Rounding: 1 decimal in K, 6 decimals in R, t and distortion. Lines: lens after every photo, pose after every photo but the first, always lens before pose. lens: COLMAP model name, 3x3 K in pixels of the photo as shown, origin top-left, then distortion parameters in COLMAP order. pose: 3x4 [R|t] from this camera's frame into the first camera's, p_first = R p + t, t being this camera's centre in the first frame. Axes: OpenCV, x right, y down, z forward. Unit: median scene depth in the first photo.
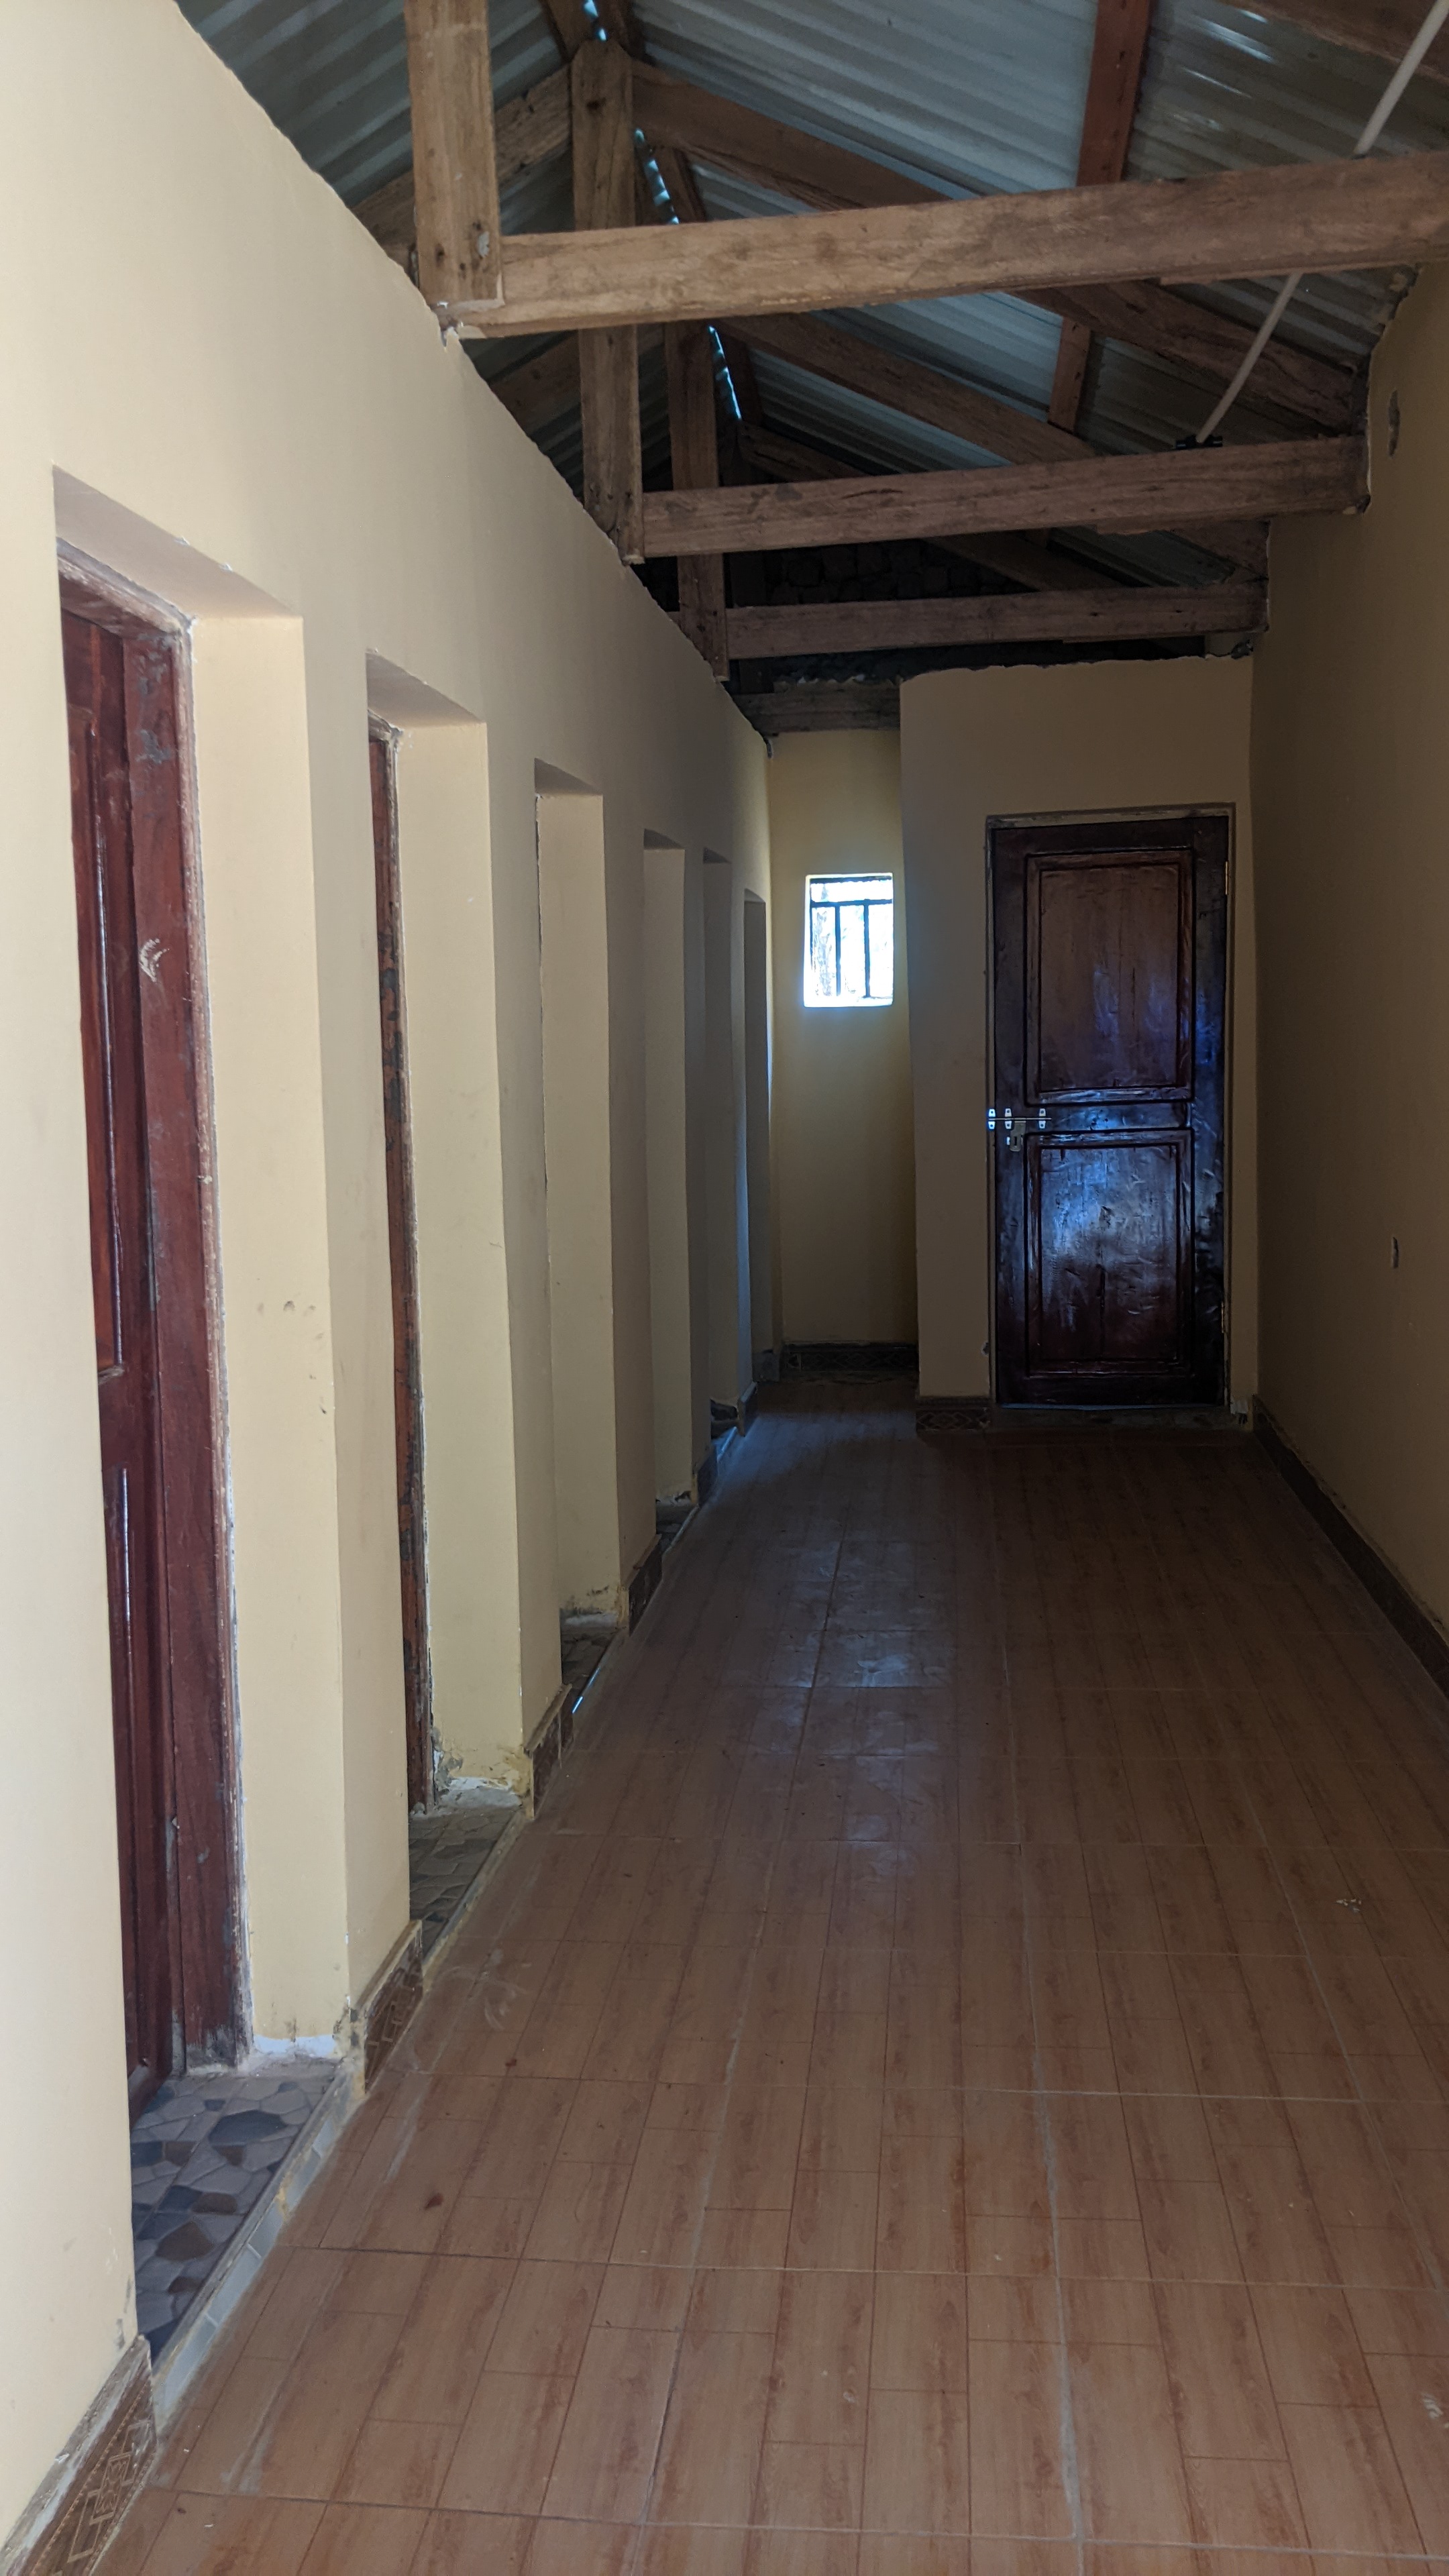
lens RADIAL K [[2033.0, 0, 730.1], [0, 2033.0, 1238.6], [0, 0, 1]] dist [0.174350, -0.709639]
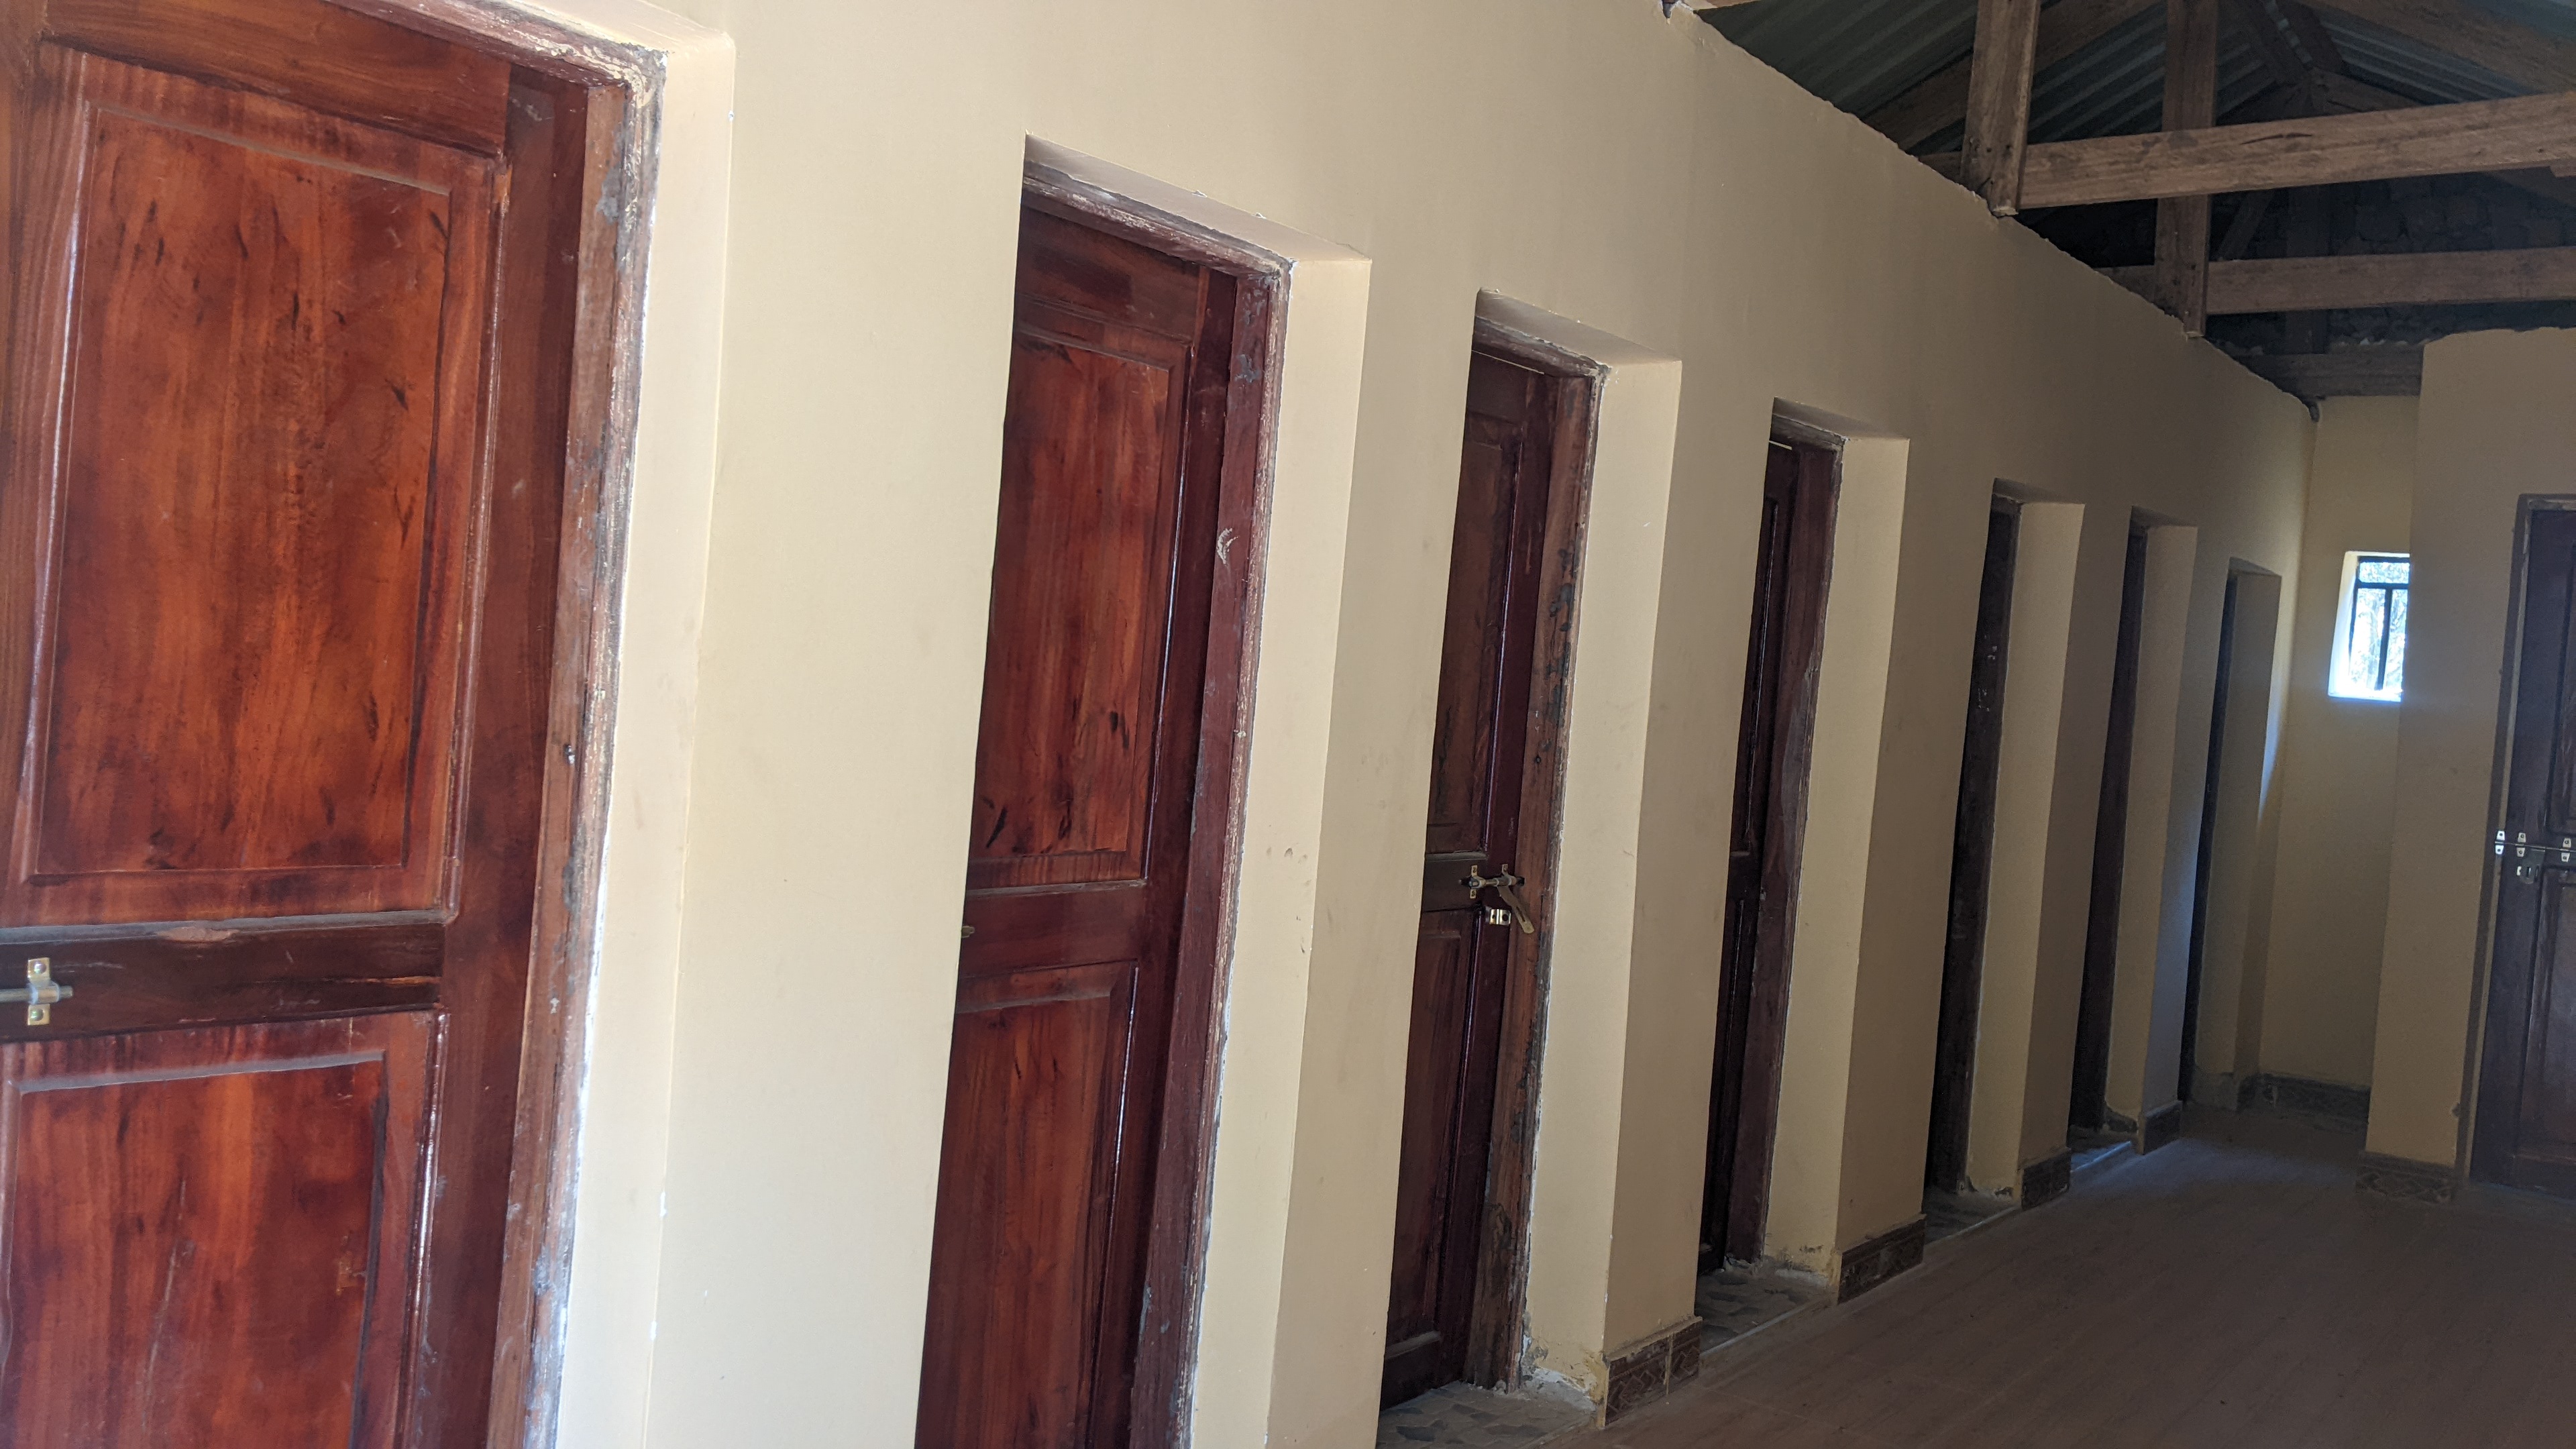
lens RADIAL K [[2049.5, 0, 1289.2], [0, 2049.5, 692.5], [0, 0, 1]] dist [0.077761, -0.166620]
pose [[0.860742, 0.101084, -0.498905, 0.183072], [-0.148655, 0.987278, -0.056435, 0.004881], [0.486853, 0.122740, 0.864817, 0.003555]]
